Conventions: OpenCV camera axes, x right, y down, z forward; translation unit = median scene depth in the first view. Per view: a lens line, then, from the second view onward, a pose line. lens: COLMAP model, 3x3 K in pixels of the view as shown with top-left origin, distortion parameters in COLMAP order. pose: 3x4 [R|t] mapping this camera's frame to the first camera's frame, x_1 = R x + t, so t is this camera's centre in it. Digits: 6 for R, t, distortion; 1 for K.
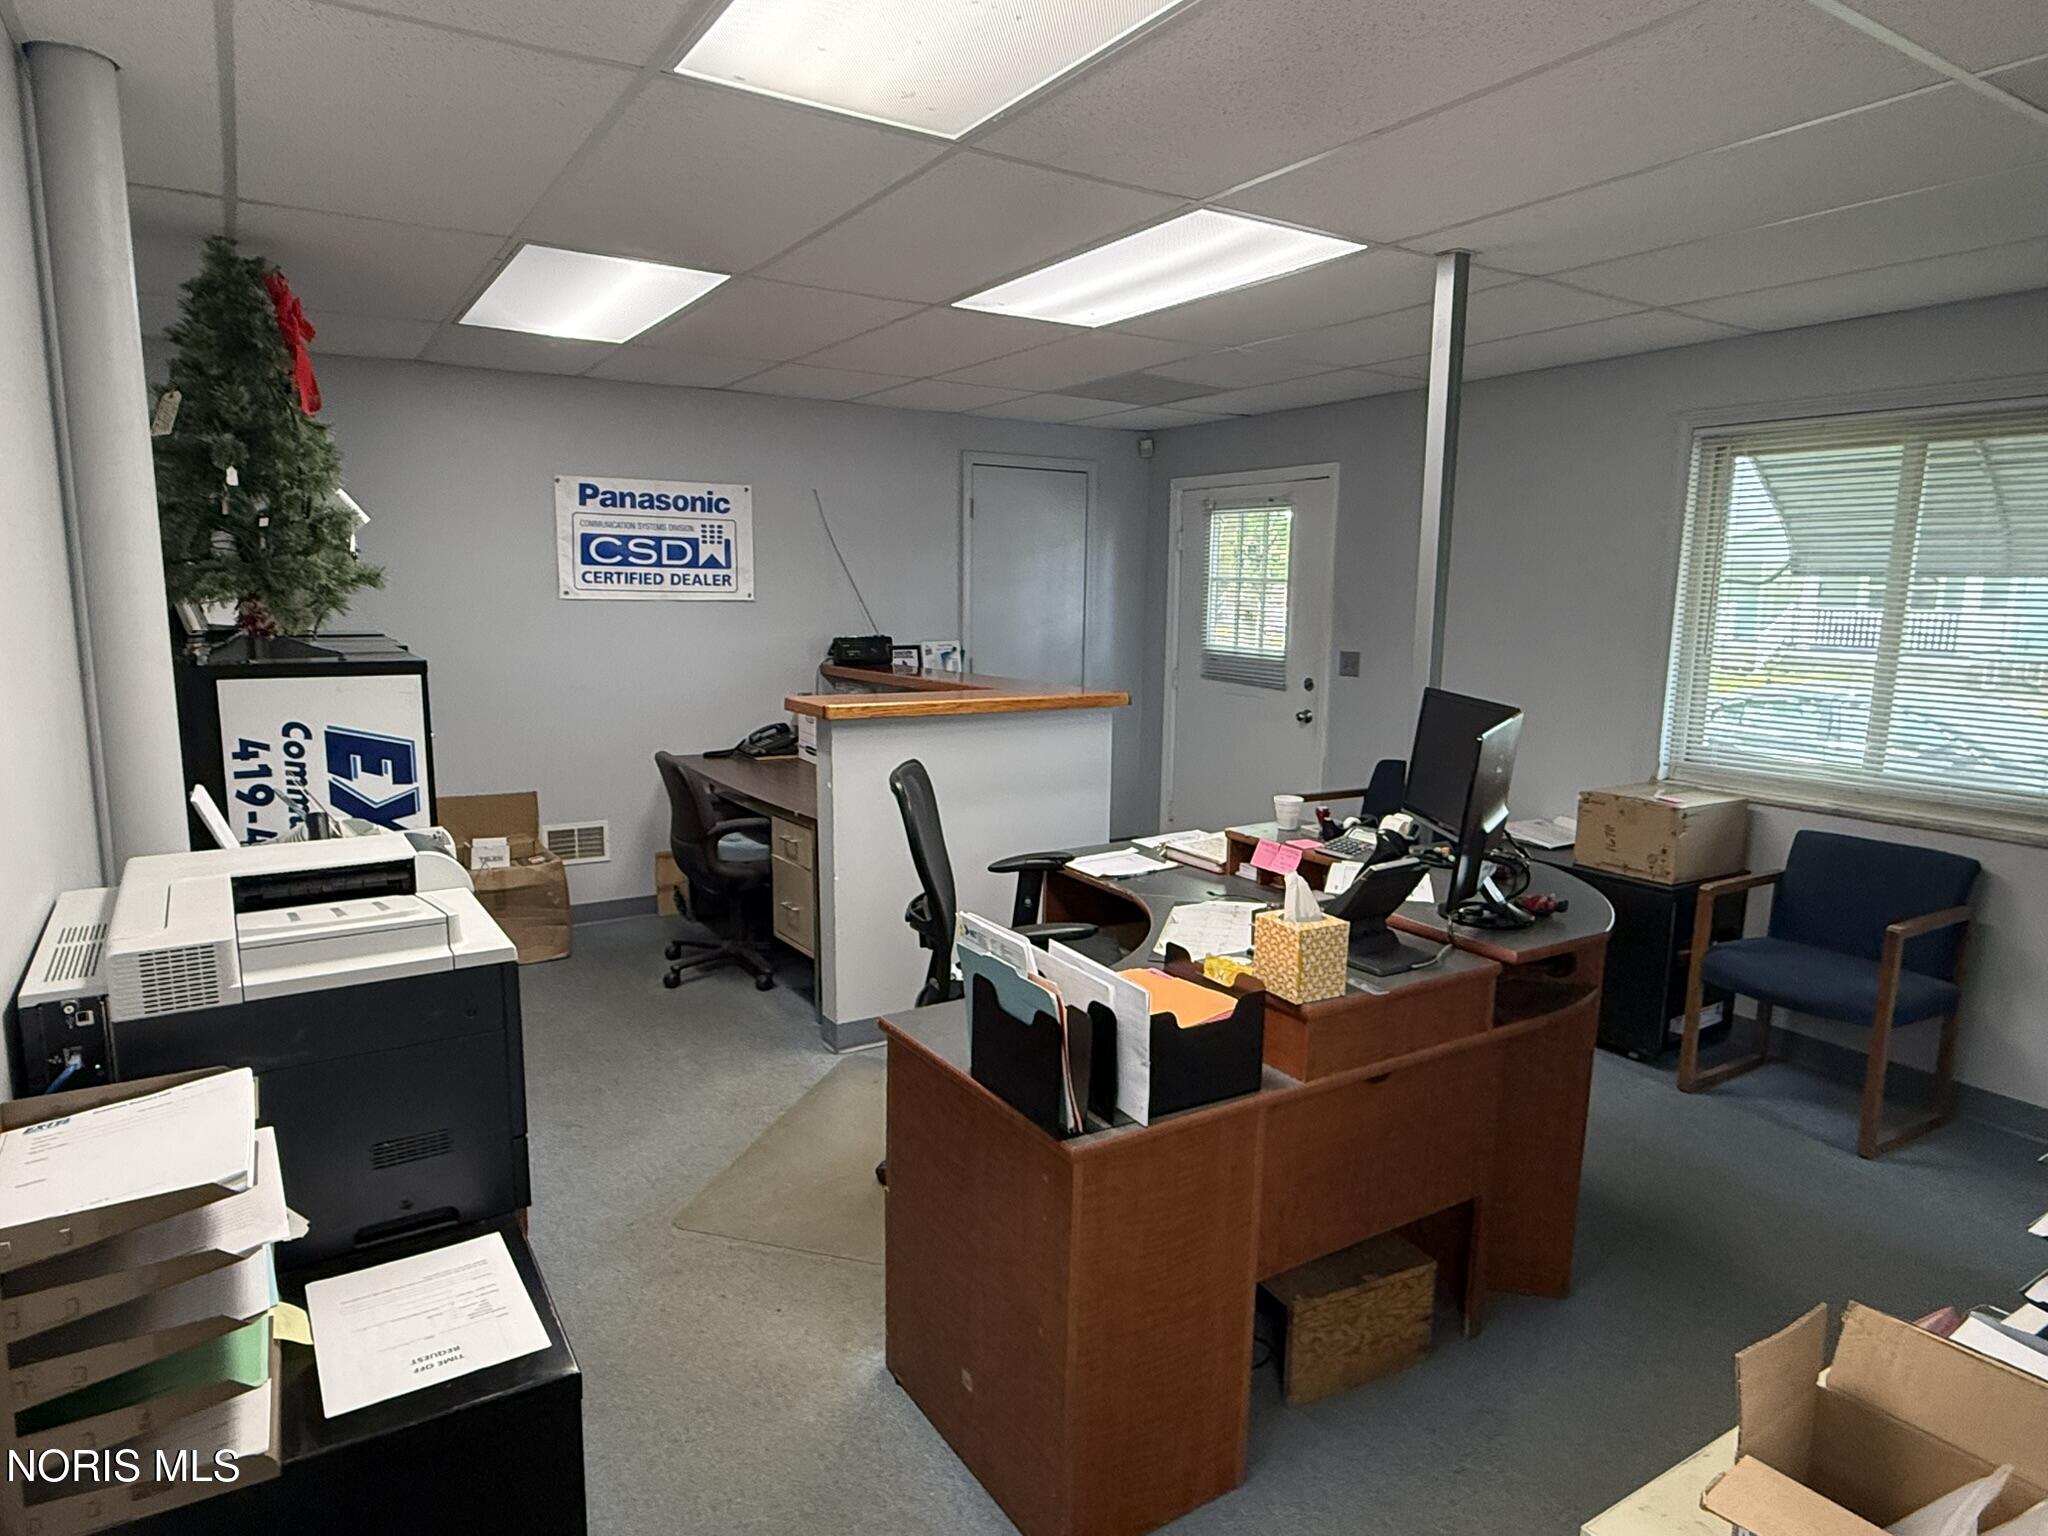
lens RADIAL K [[1214.8, 0, 1029.5], [0, 1214.8, 779.3], [0, 0, 1]] dist [0.003136, 0.000505]
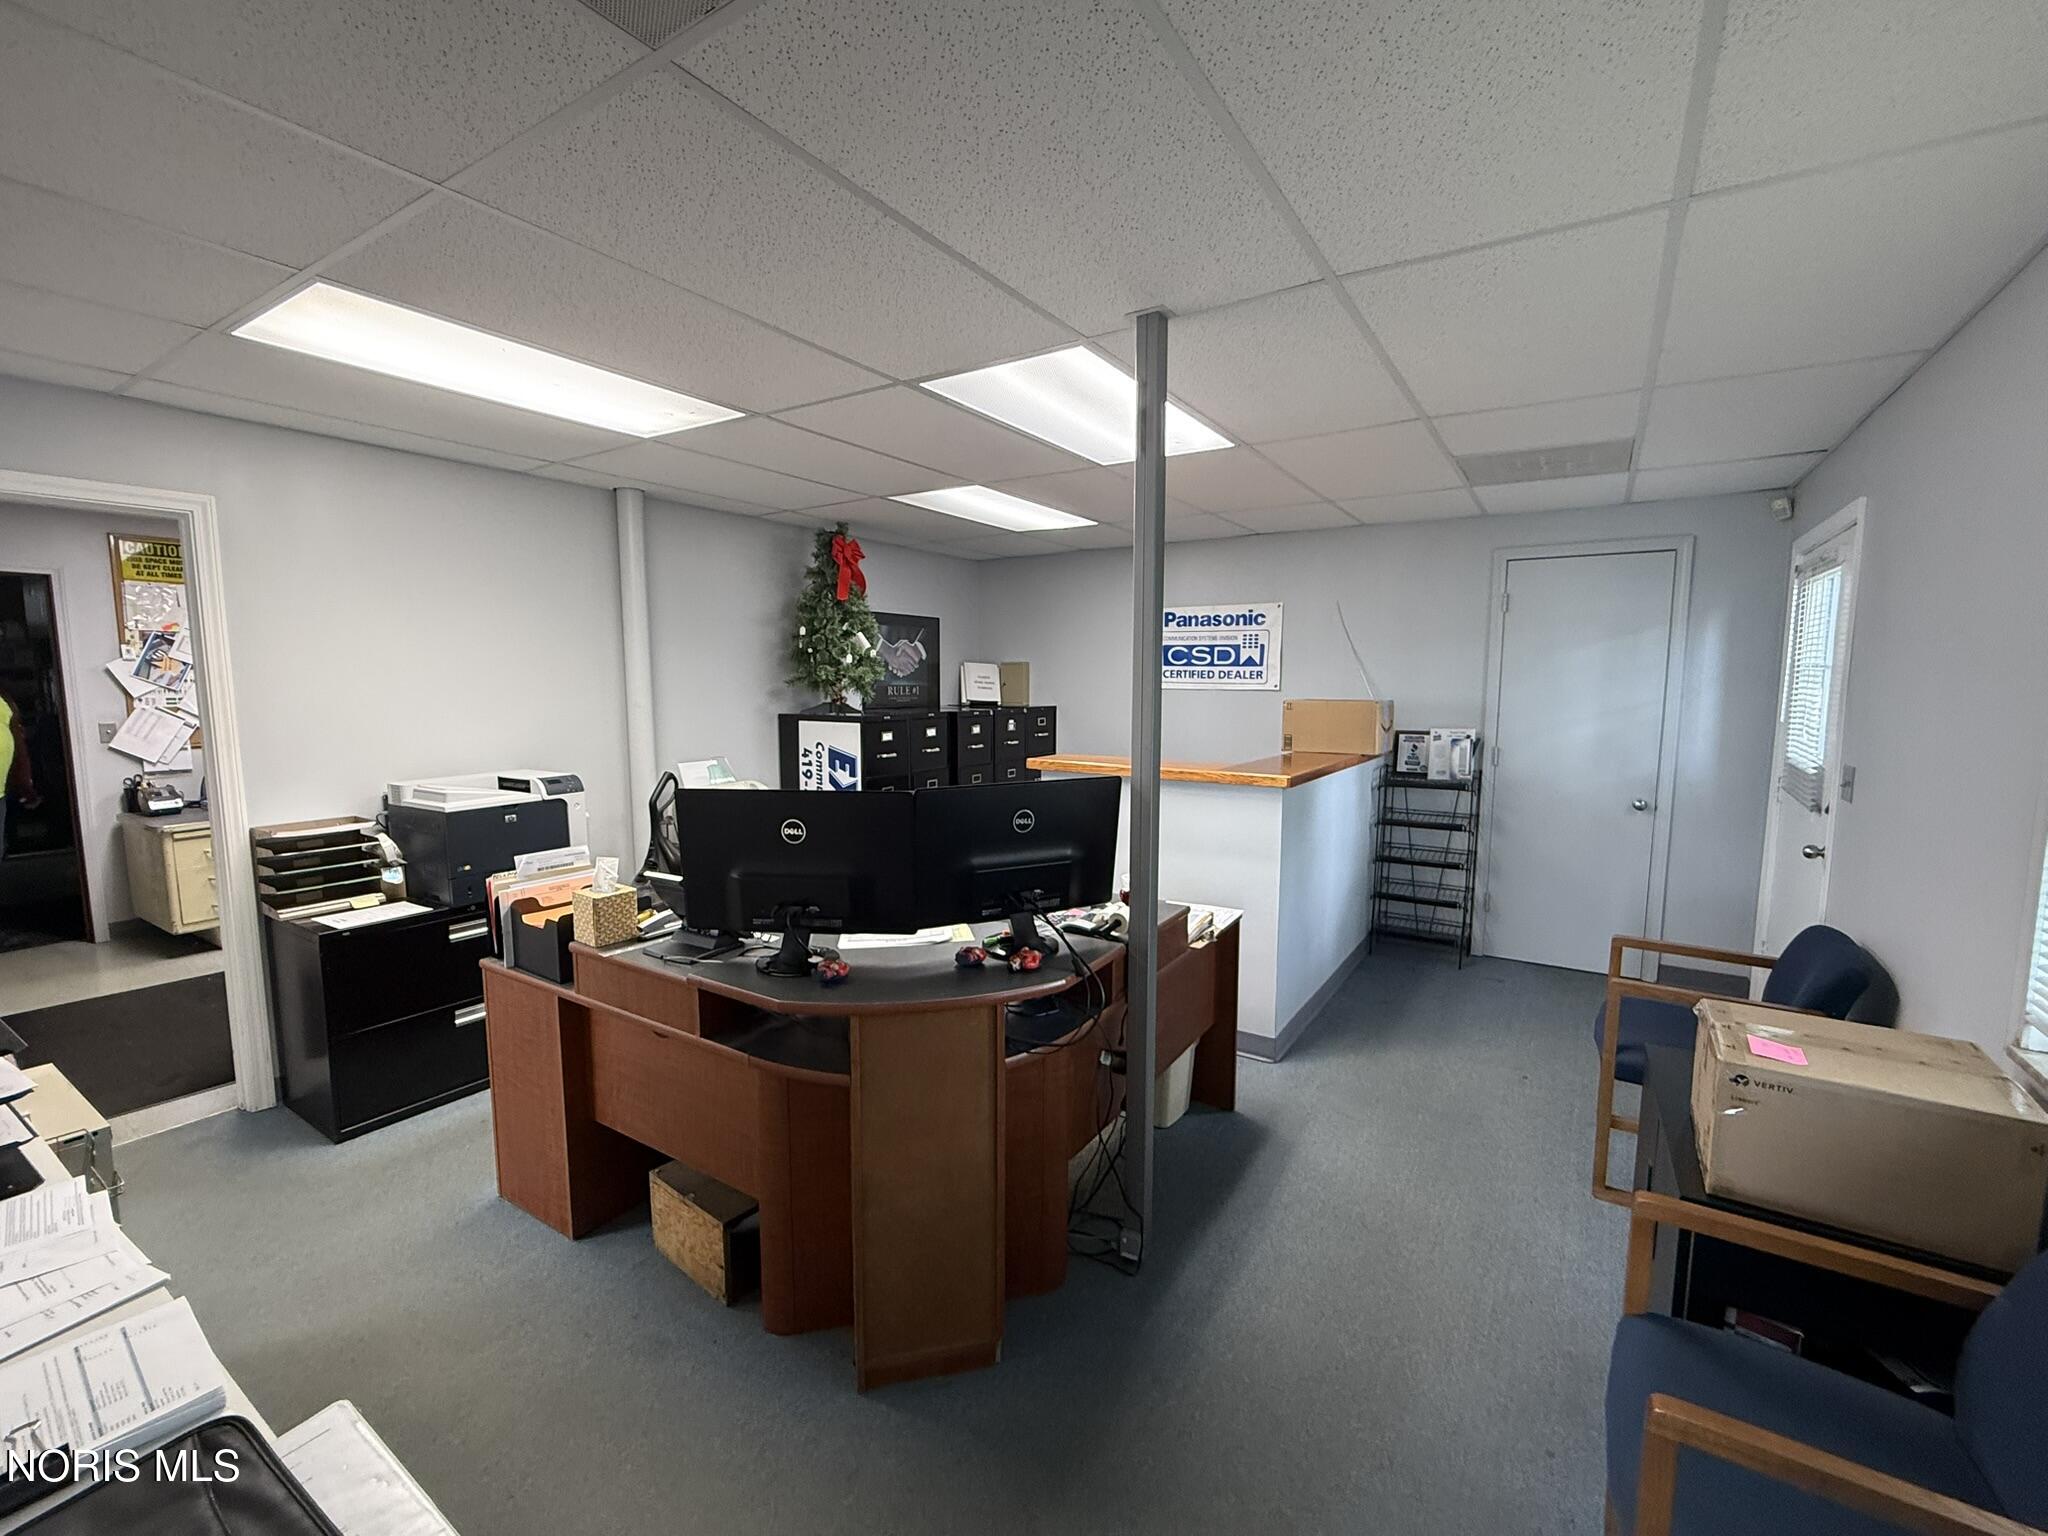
lens RADIAL K [[892.1, 0, 1038.6], [0, 892.1, 772.5], [0, 0, 1]] dist [0.001272, -0.000242]
pose [[0.415028, 0.084884, -0.905840, 0.559755], [-0.140604, 0.989661, 0.028318, -0.052769], [0.898878, 0.115612, 0.422672, 0.391924]]
